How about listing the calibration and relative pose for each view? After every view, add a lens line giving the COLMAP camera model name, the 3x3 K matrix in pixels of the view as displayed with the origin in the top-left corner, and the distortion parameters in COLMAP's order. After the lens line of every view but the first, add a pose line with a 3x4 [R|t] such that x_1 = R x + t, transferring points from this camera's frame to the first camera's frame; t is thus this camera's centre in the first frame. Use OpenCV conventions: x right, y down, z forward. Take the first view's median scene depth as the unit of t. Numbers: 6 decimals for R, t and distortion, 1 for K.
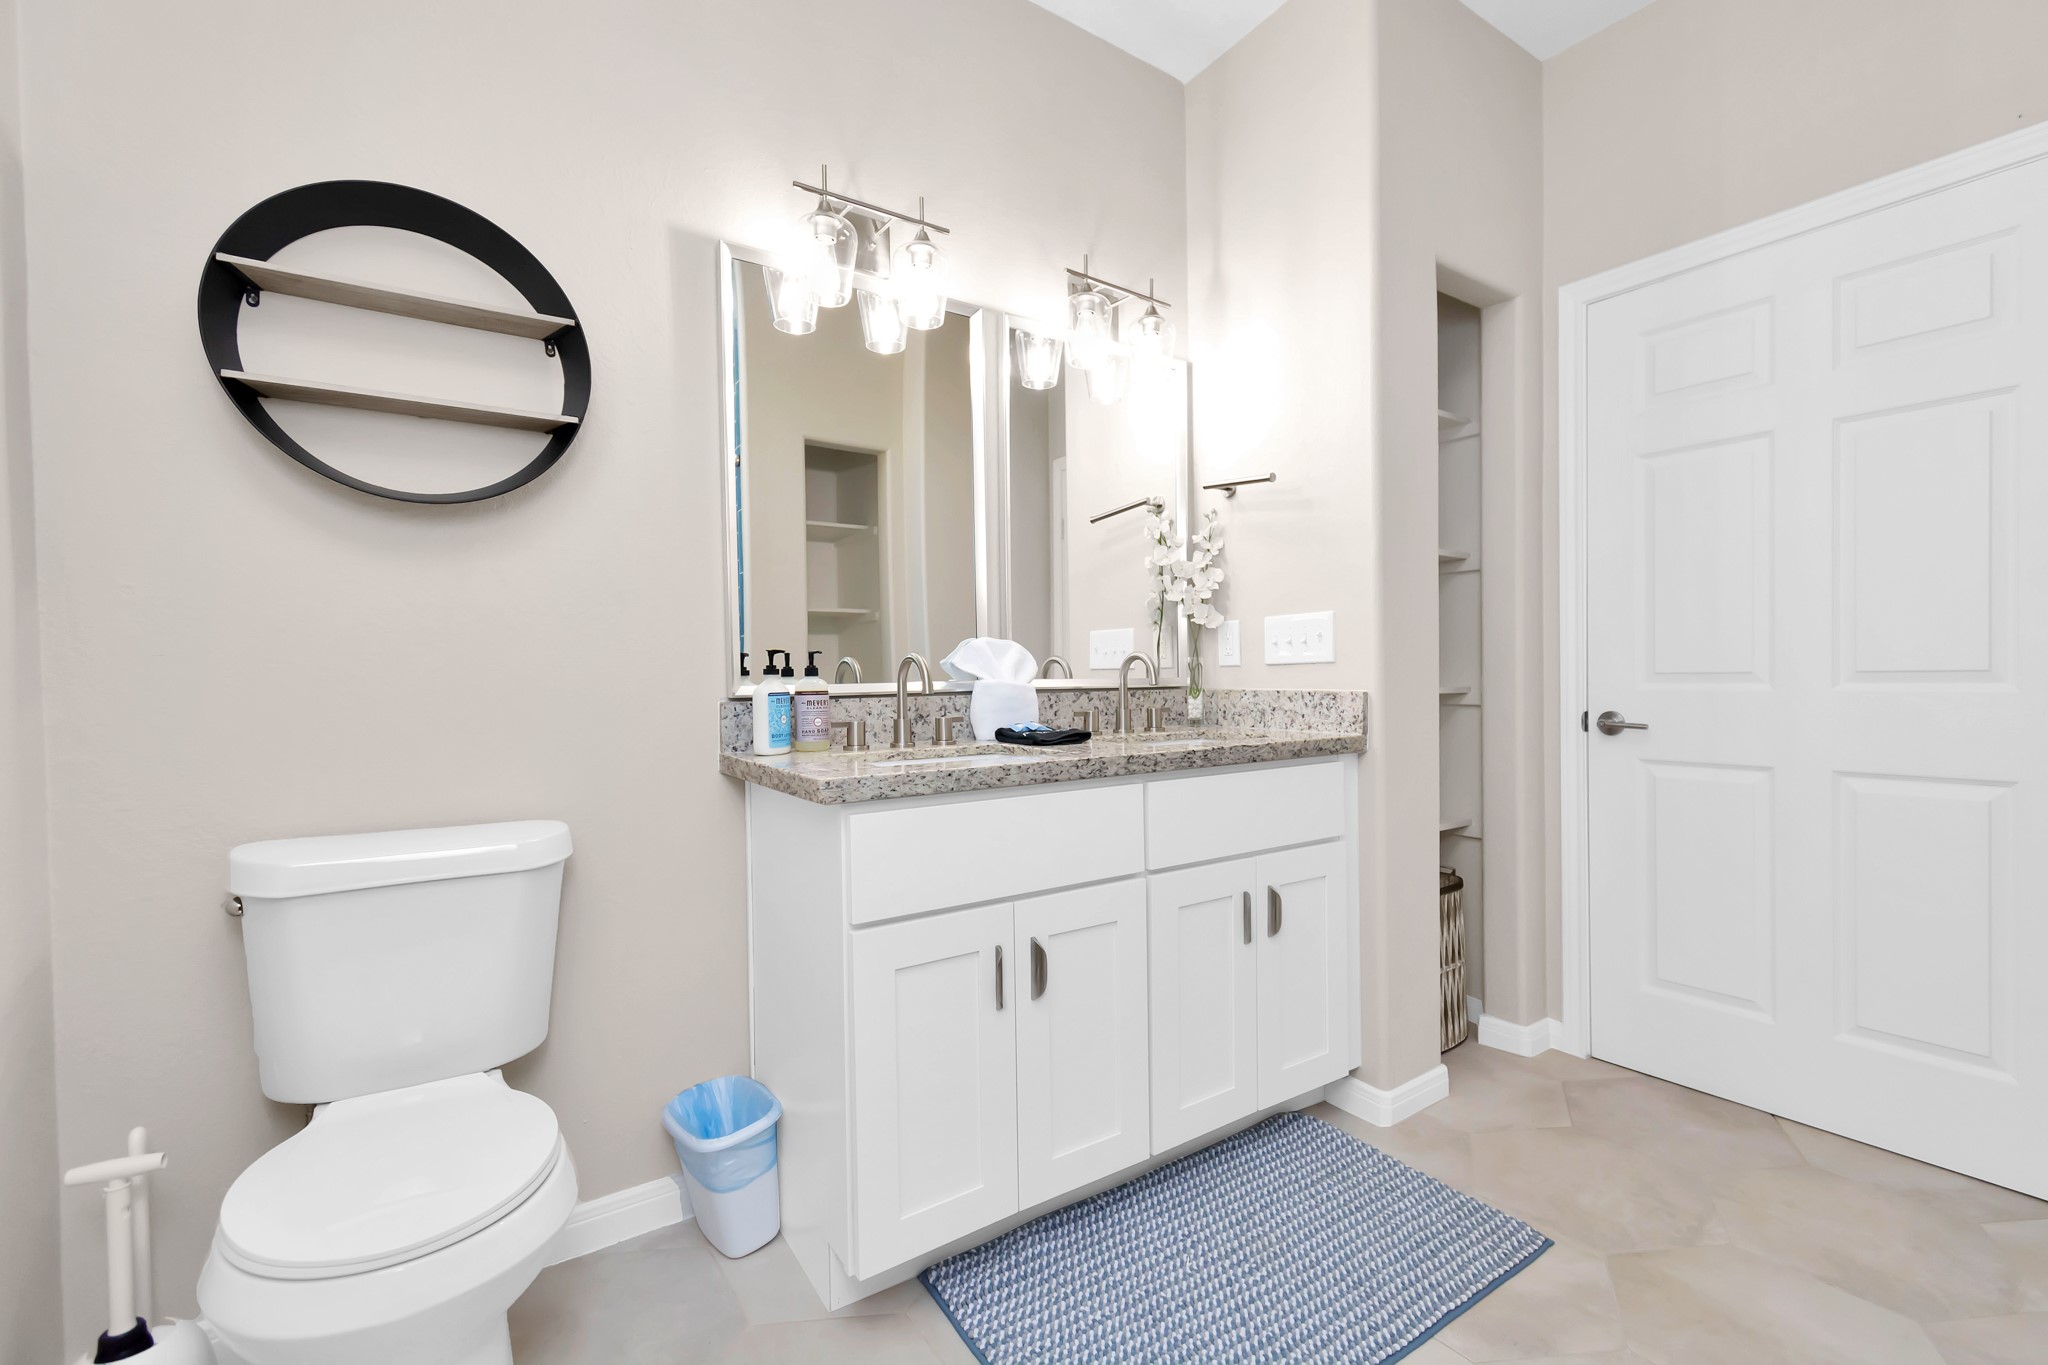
lens RADIAL K [[900.6, 0, 1027.5], [0, 900.6, 674.1], [0, 0, 1]] dist [0.004882, -0.002187]
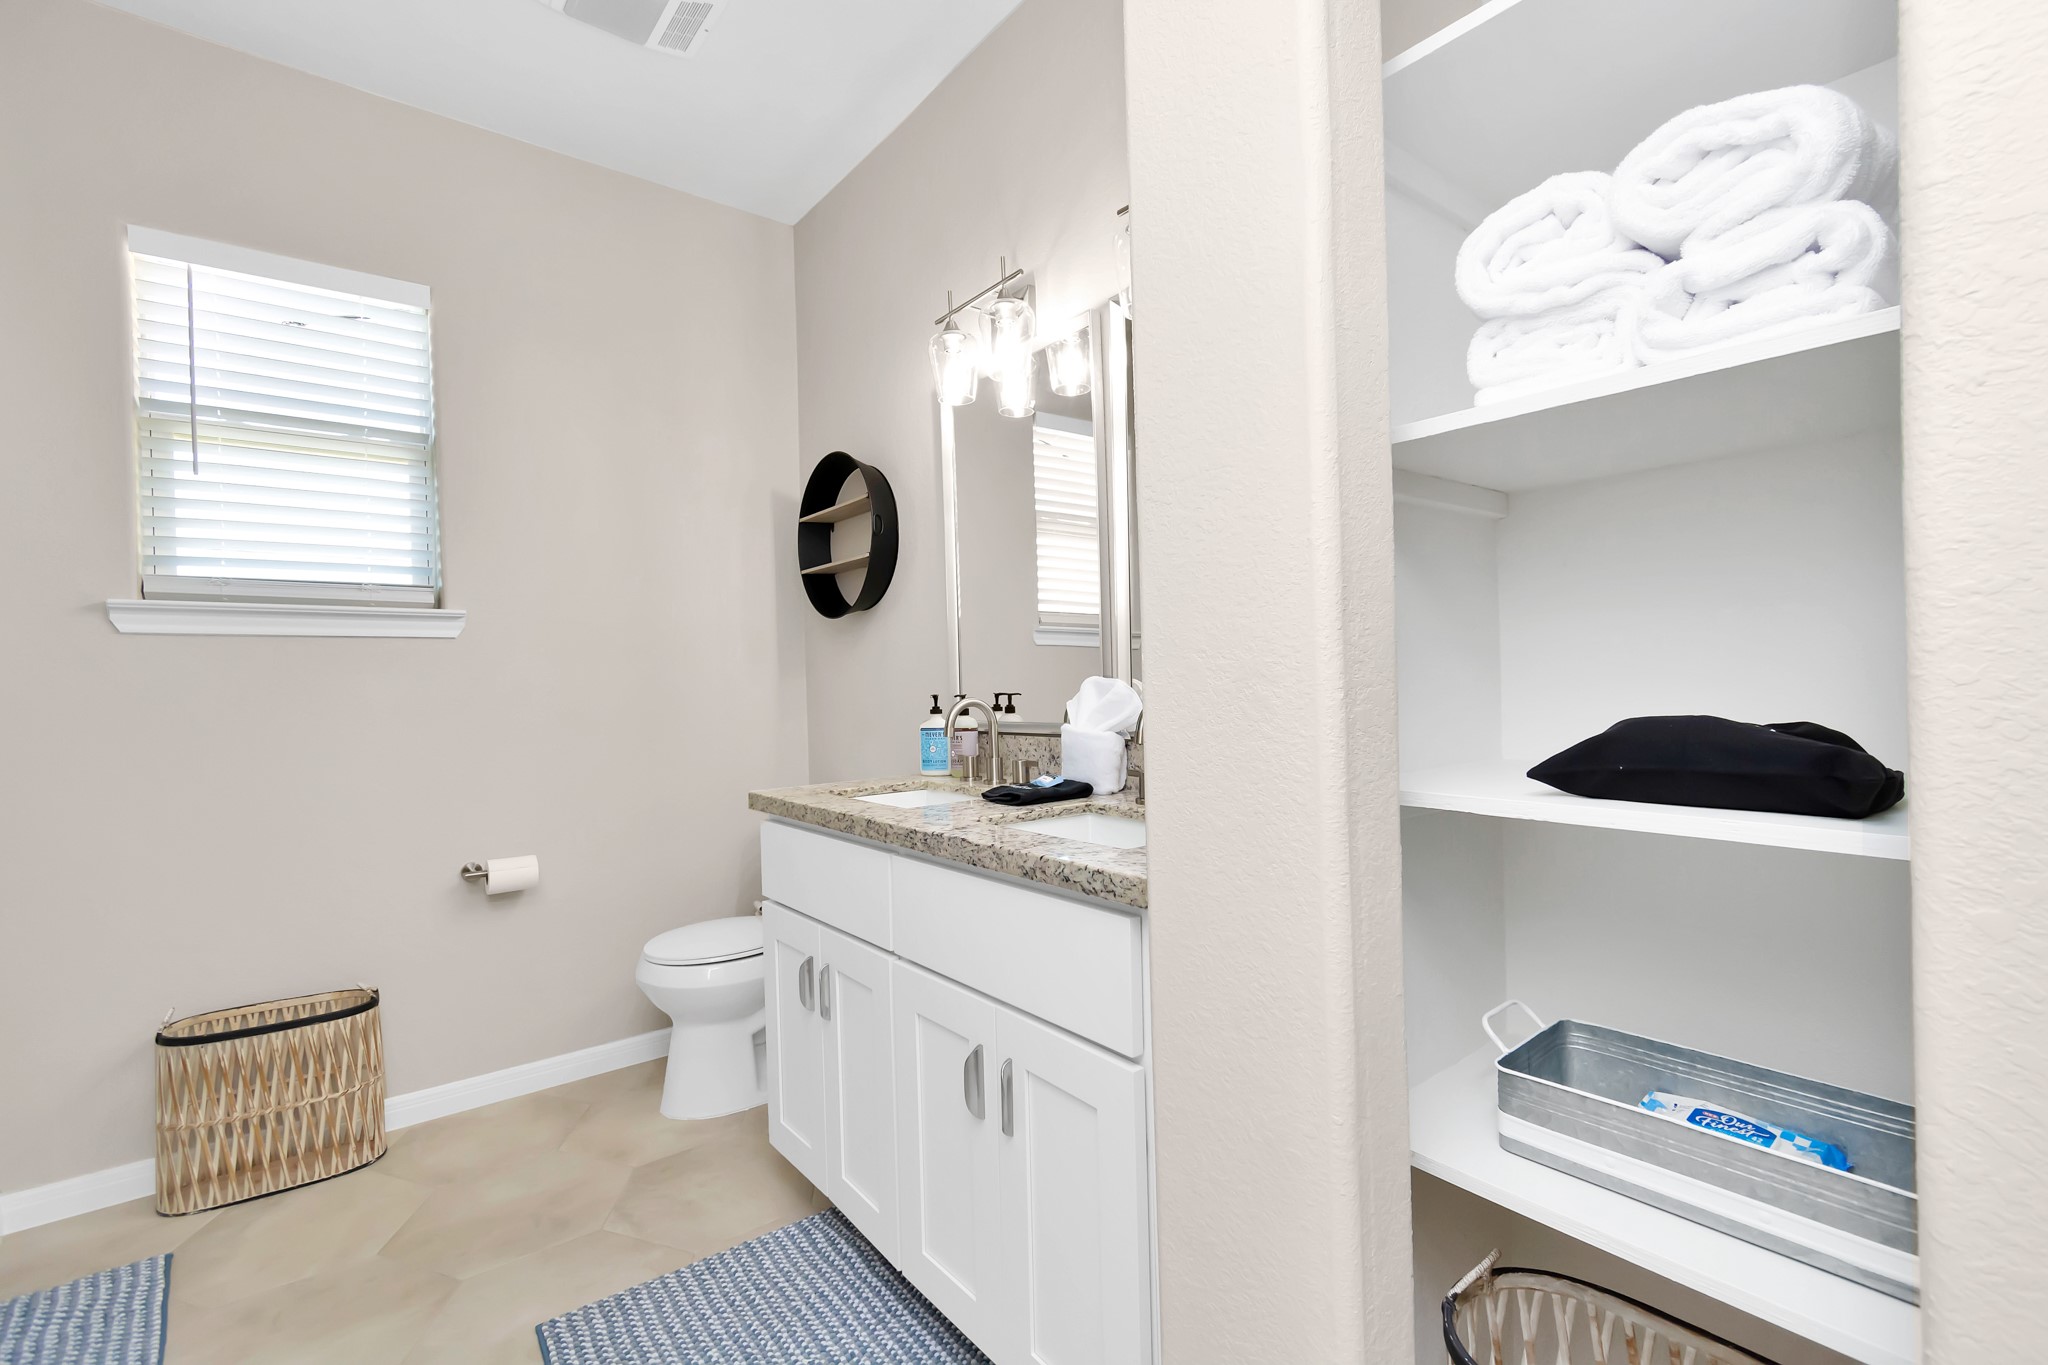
lens RADIAL K [[900.6, 0, 1030.2], [0, 900.6, 688.4], [0, 0, 1]] dist [0.004882, -0.002187]
pose [[0.068725, 0.016240, -0.997503, 0.879963], [0.017050, 0.999702, 0.017451, -0.048018], [0.997490, -0.018207, 0.068428, 0.925968]]
